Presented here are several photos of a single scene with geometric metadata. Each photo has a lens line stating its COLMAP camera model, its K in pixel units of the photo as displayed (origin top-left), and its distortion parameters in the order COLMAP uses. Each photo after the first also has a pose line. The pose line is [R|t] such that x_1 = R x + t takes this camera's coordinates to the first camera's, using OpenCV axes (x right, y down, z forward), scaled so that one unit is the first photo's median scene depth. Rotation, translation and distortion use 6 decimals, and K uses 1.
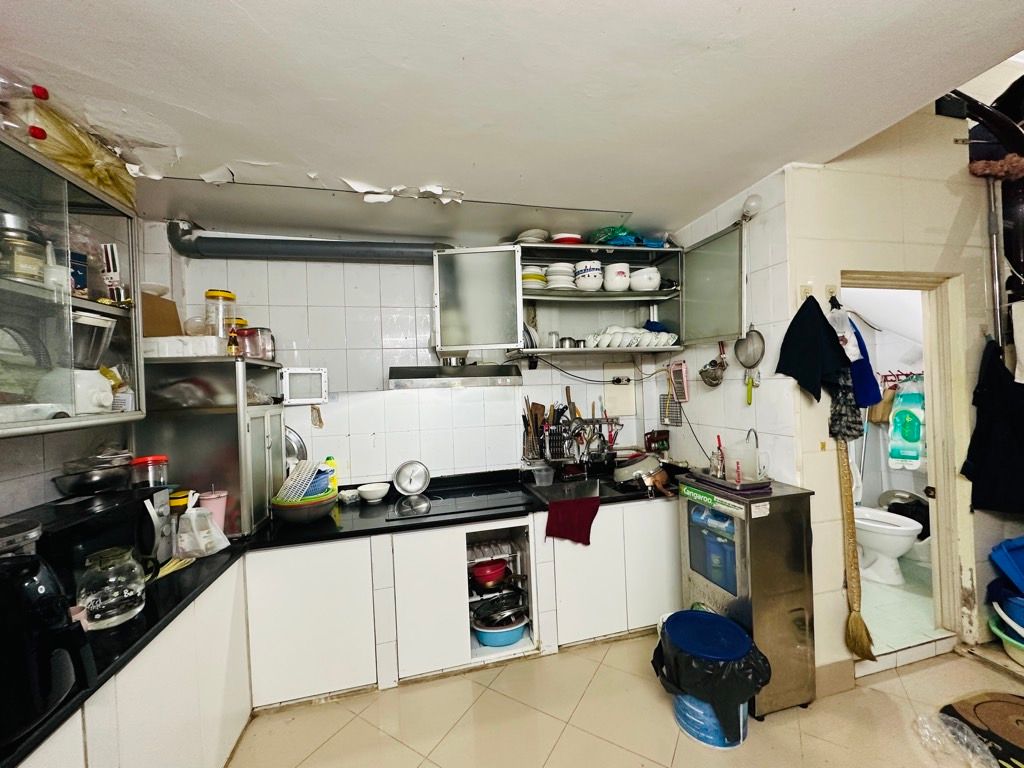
lens RADIAL K [[407.0, 0, 512.0], [0, 407.0, 384.0], [0, 0, 1]] dist [-0.000708, 0.000218]
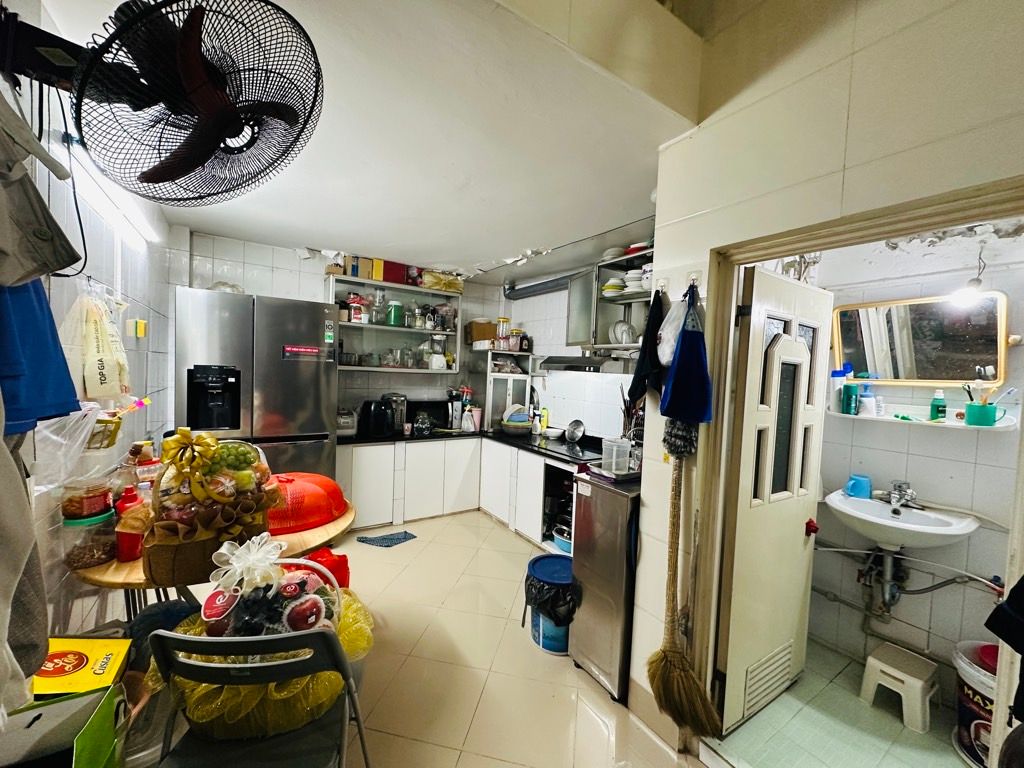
lens RADIAL K [[407.0, 0, 512.0], [0, 407.0, 384.0], [0, 0, 1]] dist [-0.000708, 0.000218]
pose [[0.342881, 0.088817, -0.935171, 1.387853], [-0.056378, 0.995671, 0.073891, -0.049814], [0.937686, 0.027387, 0.346404, 0.350310]]
